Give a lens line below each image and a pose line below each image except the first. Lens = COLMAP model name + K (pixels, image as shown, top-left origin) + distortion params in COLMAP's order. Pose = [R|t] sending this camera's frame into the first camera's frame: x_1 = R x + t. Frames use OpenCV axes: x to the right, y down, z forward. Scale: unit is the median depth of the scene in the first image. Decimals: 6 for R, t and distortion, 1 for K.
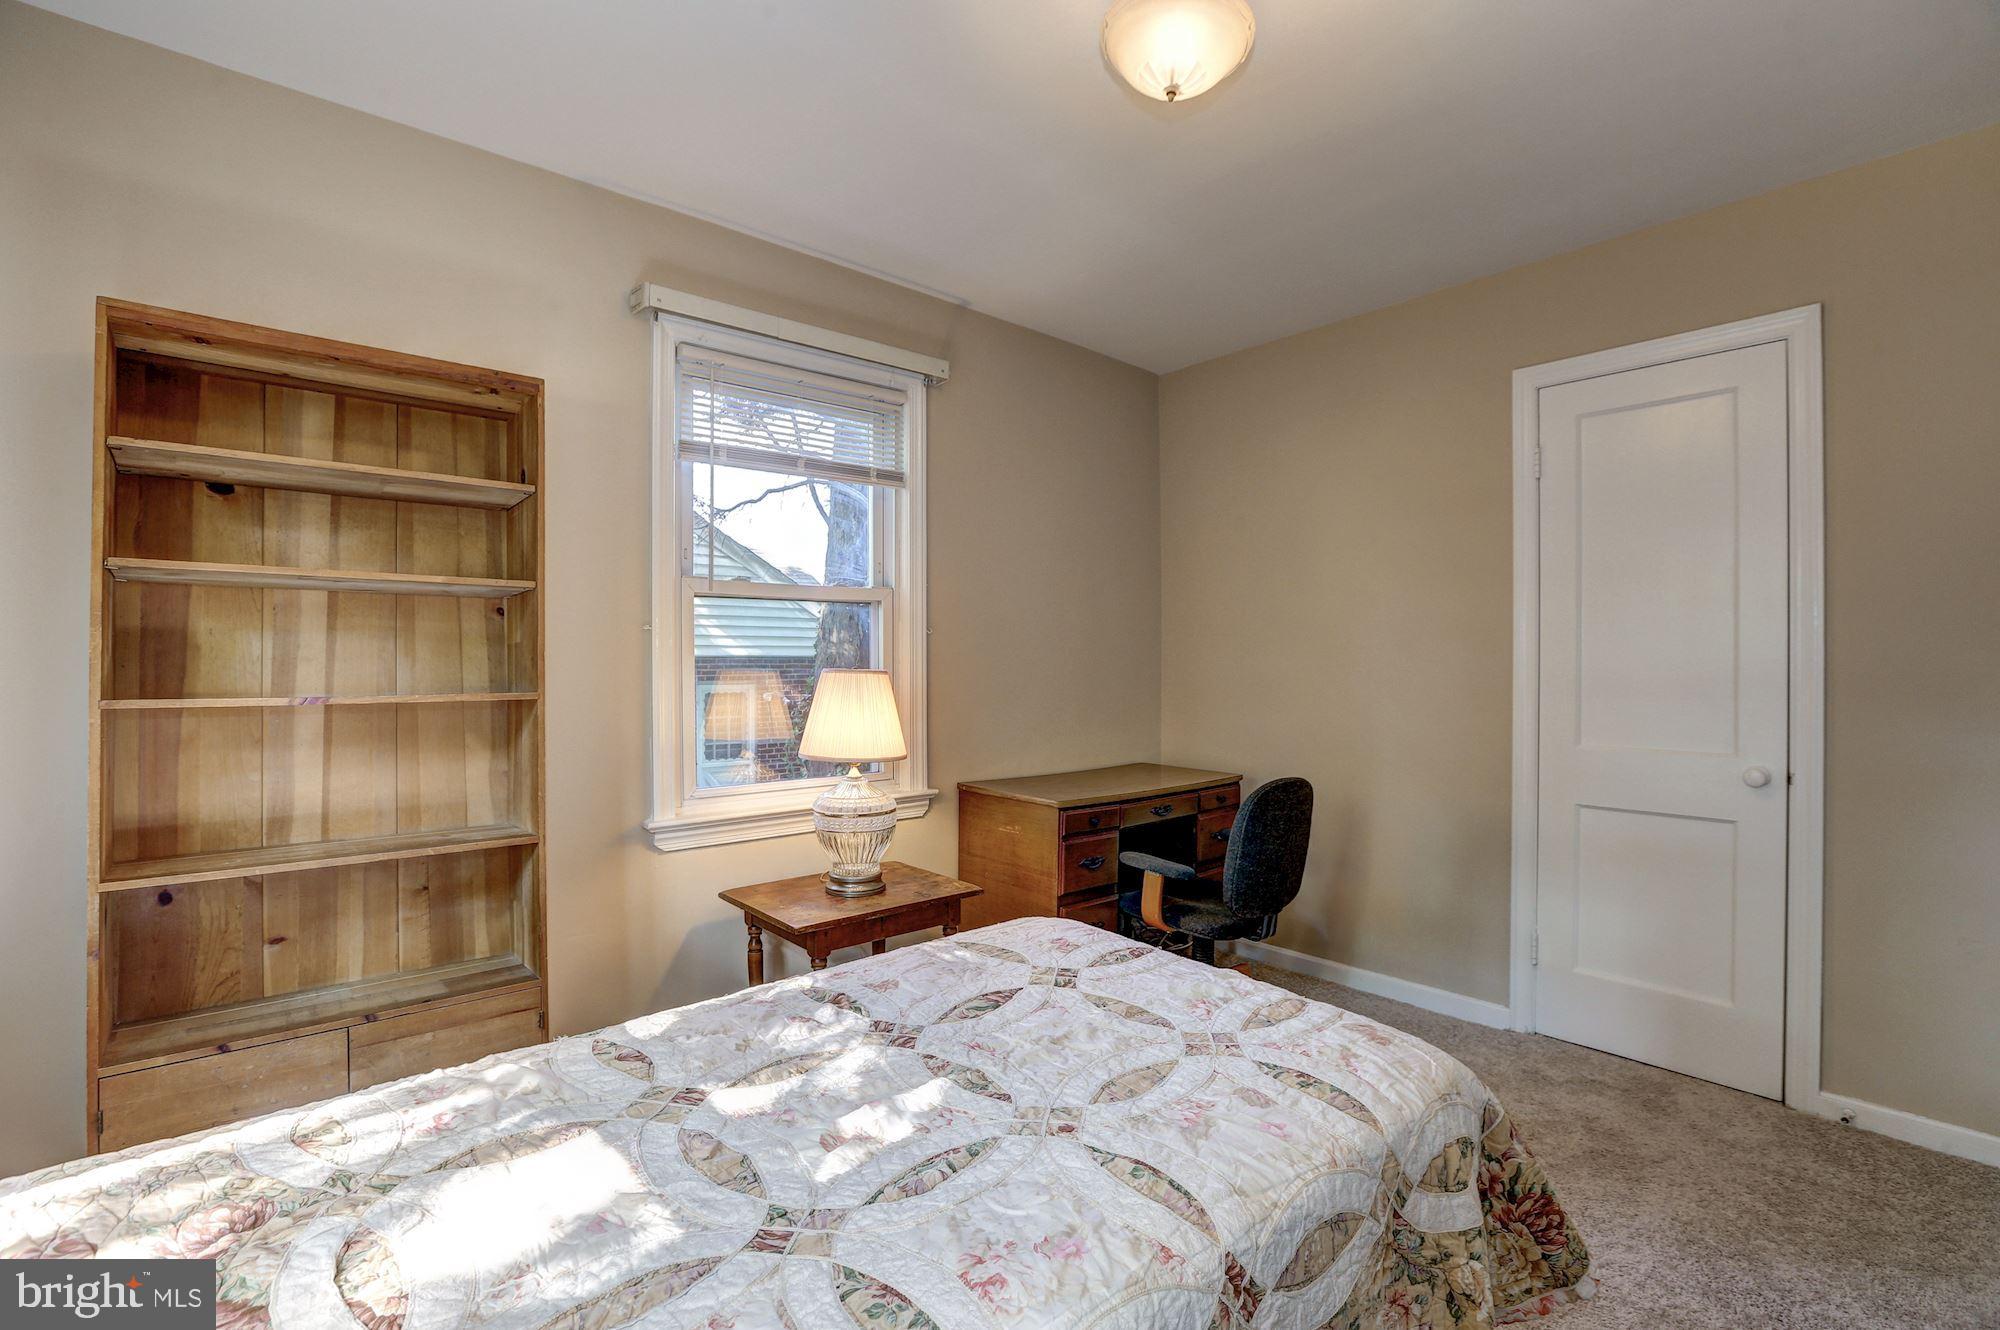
lens RADIAL K [[920.1, 0, 984.1], [0, 920.1, 664.8], [0, 0, 1]] dist [-0.018935, 0.002282]
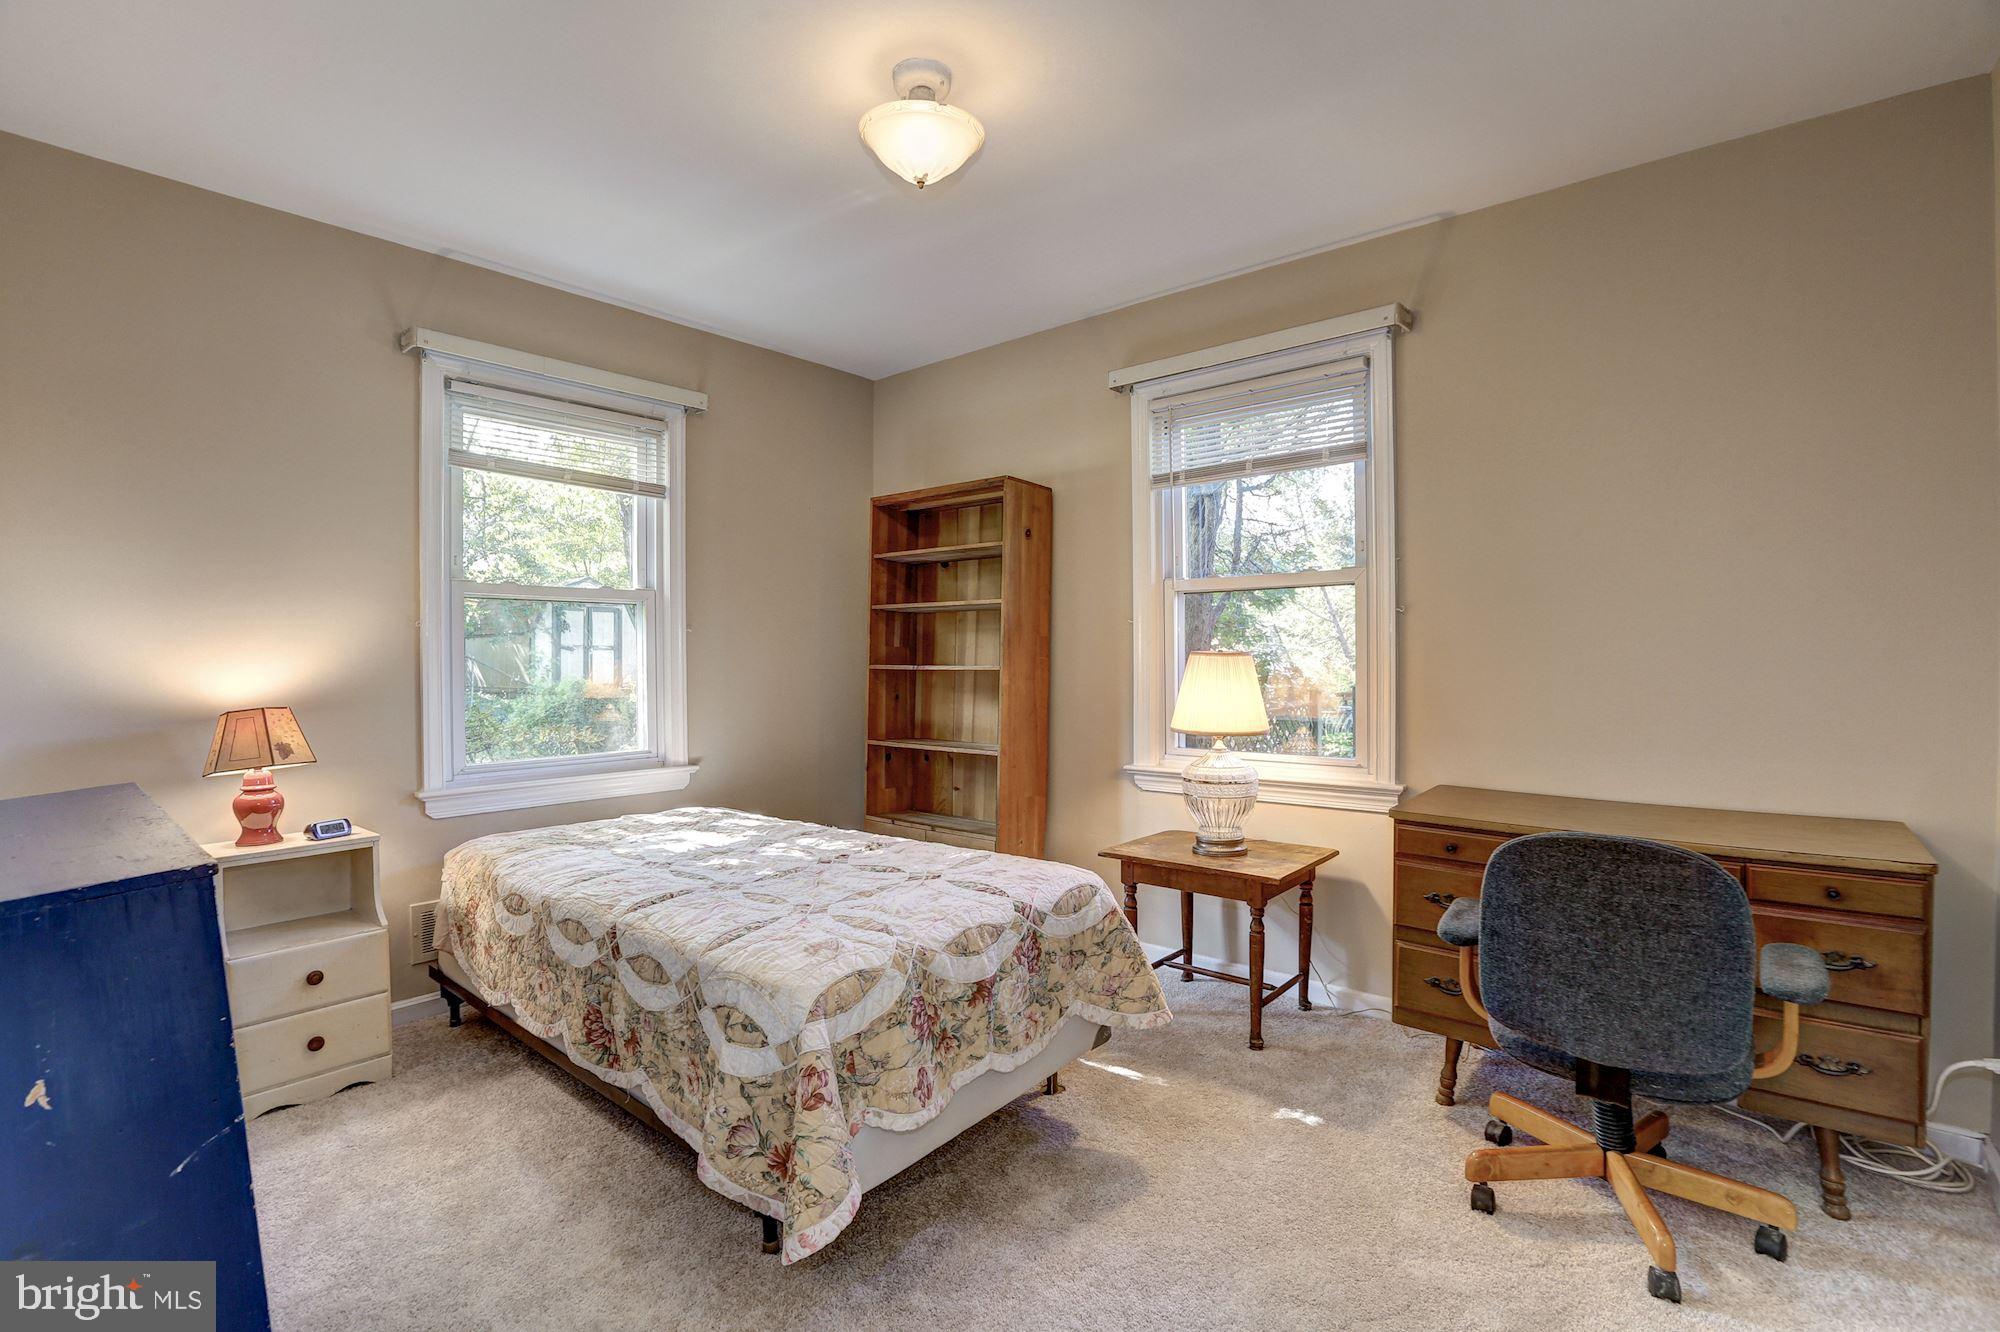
lens RADIAL K [[920.1, 0, 981.7], [0, 920.1, 660.2], [0, 0, 1]] dist [-0.018935, 0.002282]
pose [[0.156830, 0.005710, -0.987609, 1.127557], [0.002003, 0.999979, 0.006099, 0.009273], [0.987624, -0.002935, 0.156816, 0.684578]]
